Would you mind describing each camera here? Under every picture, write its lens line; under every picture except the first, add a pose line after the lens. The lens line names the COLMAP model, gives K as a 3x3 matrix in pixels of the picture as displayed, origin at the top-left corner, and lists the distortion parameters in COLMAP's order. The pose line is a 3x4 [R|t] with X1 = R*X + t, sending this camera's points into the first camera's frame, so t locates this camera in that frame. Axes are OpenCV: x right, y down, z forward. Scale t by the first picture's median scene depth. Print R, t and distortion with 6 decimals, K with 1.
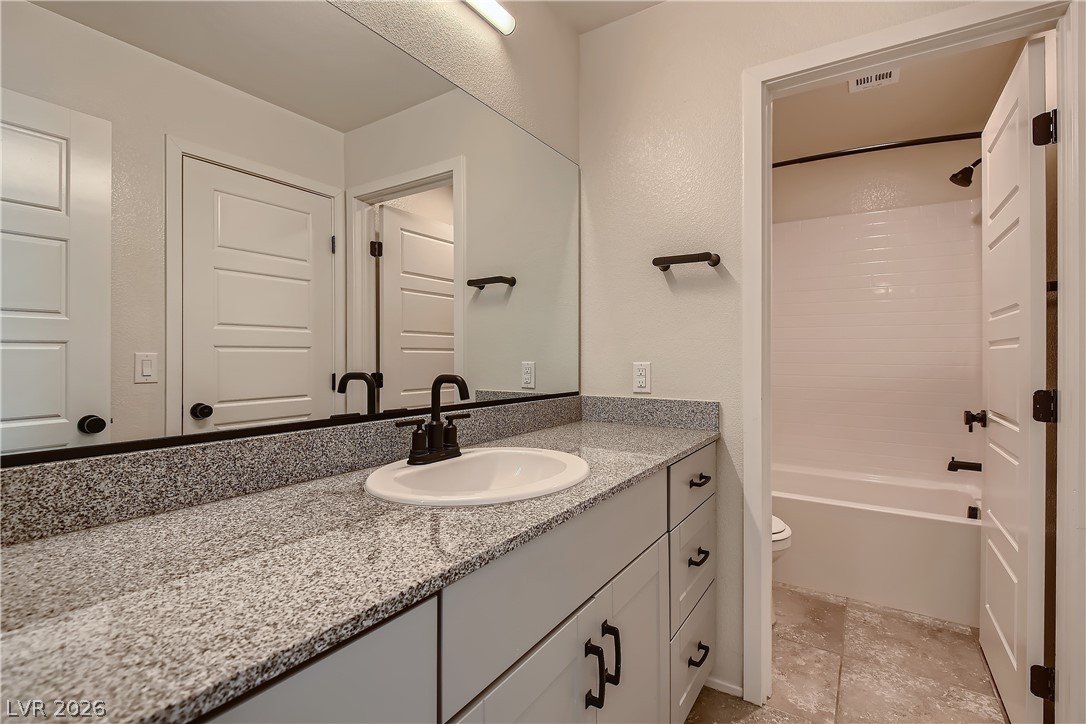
lens RADIAL K [[504.1, 0, 542.3], [0, 504.1, 357.6], [0, 0, 1]] dist [0.003152, -0.008330]
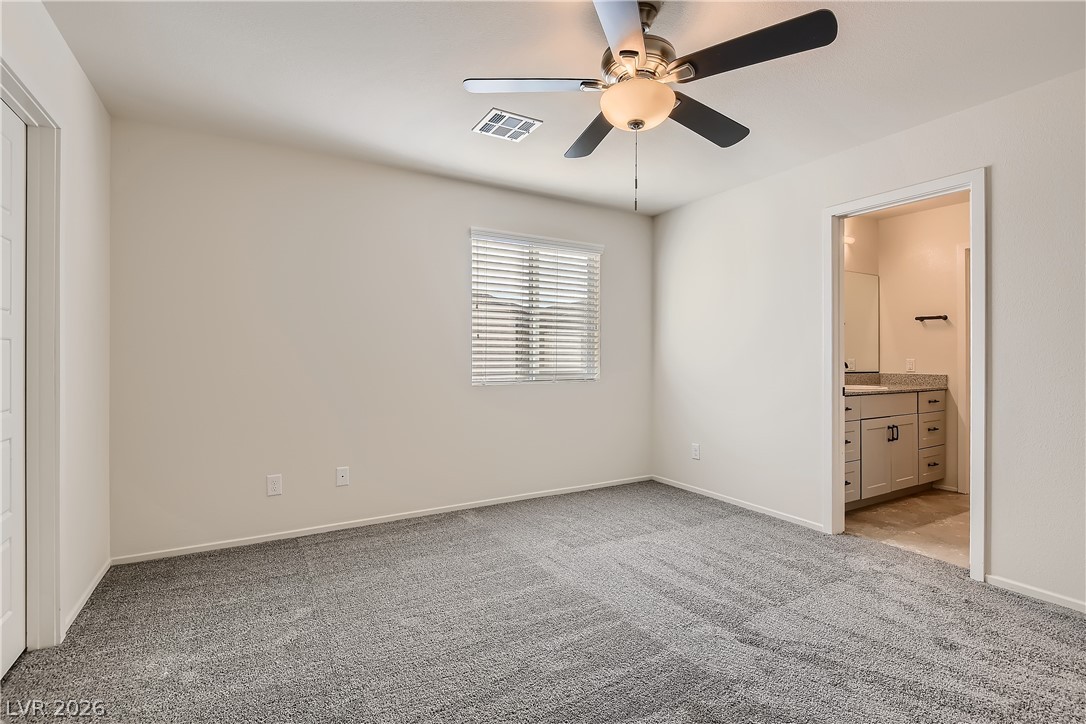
lens RADIAL K [[504.1, 0, 544.7], [0, 504.1, 359.7], [0, 0, 1]] dist [0.003152, -0.008330]
pose [[0.891515, -0.002299, -0.452985, -0.297094], [0.001893, 0.999997, -0.001350, 0.013038], [0.452987, 0.000346, 0.891517, -2.129260]]
